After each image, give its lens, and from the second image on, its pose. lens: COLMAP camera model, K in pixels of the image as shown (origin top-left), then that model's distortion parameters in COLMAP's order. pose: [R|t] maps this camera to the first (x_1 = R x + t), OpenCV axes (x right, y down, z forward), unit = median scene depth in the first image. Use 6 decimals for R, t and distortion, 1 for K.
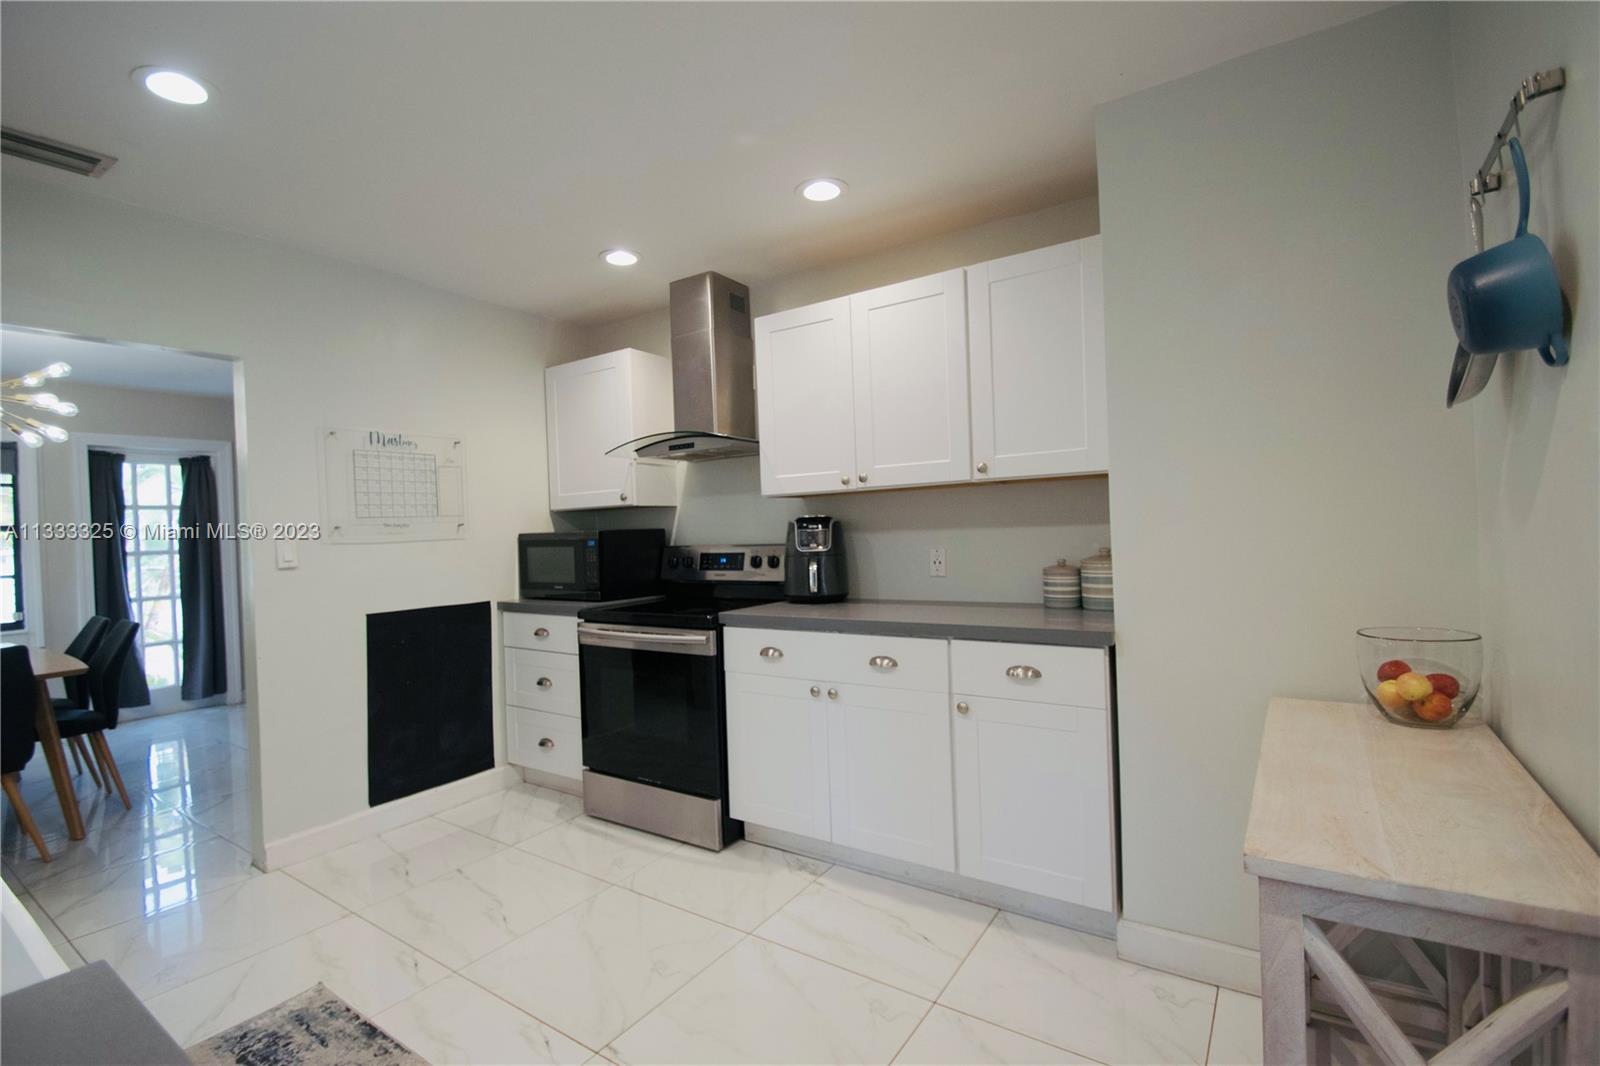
lens RADIAL K [[706.5, 0, 772.4], [0, 706.5, 531.6], [0, 0, 1]] dist [0.018371, -0.019714]
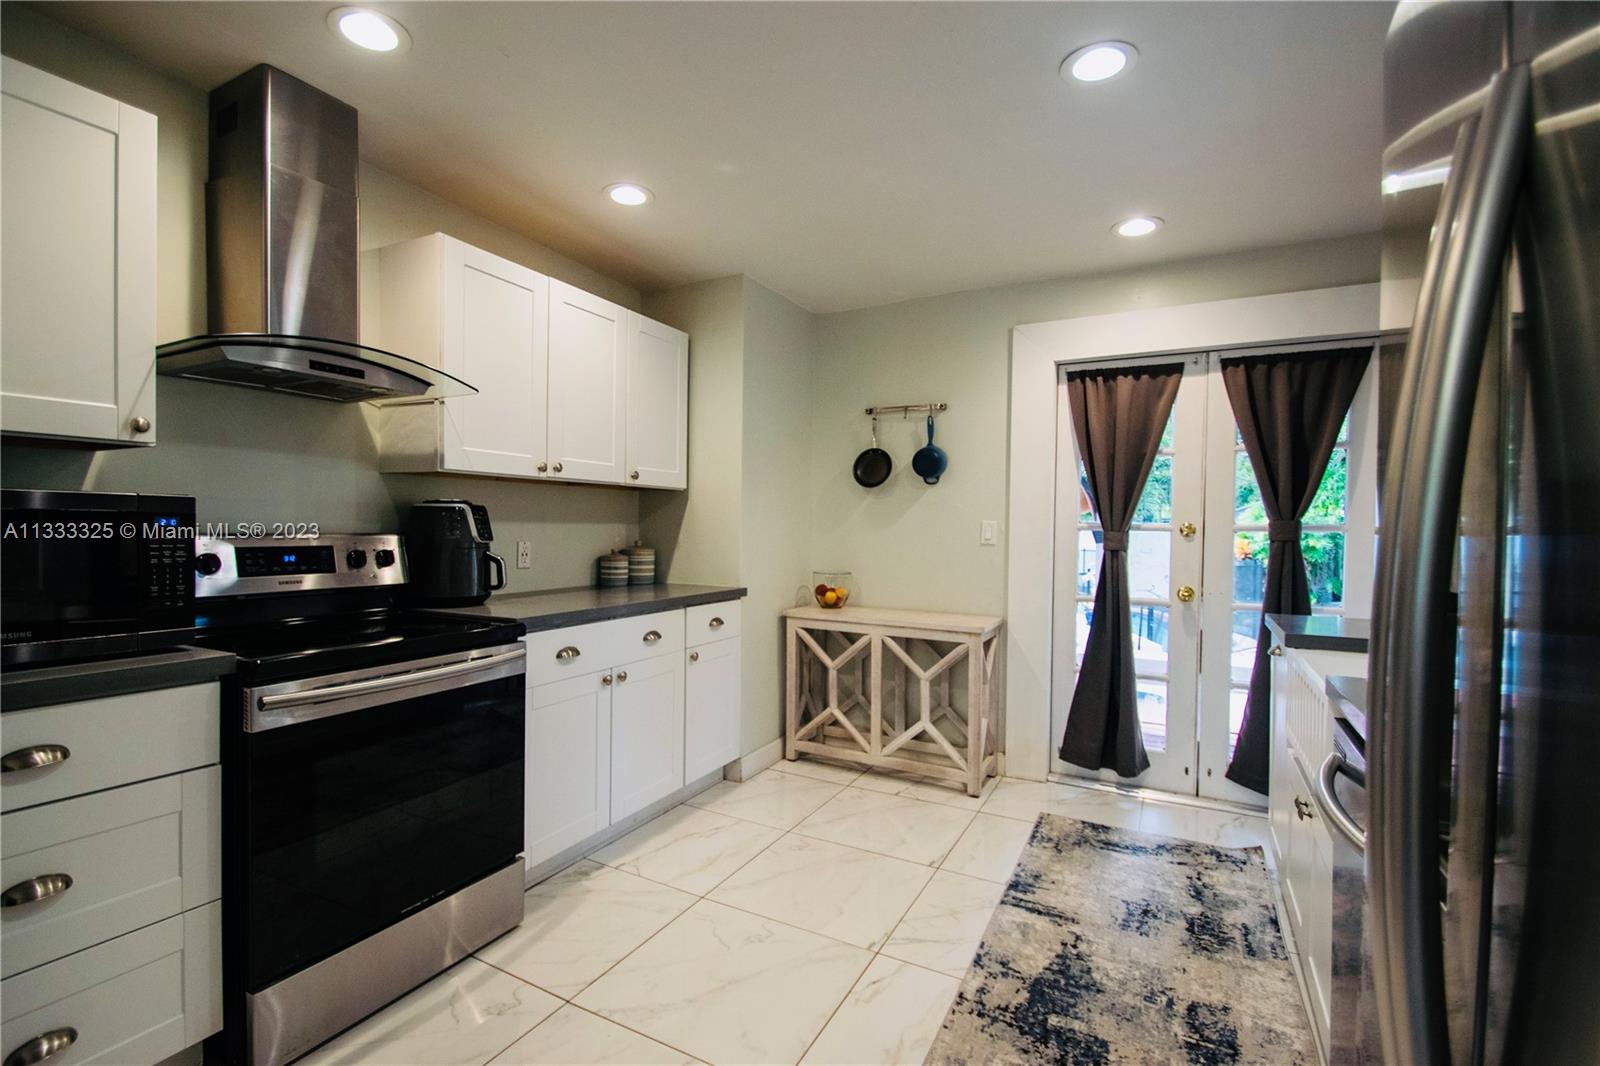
lens RADIAL K [[706.5, 0, 772.4], [0, 706.5, 531.6], [0, 0, 1]] dist [0.018371, -0.019714]
pose [[-0.081819, 0.025948, 0.996309, -0.950970], [-0.006621, 0.999625, -0.026578, 0.041196], [-0.996625, -0.008772, -0.081616, 0.844592]]
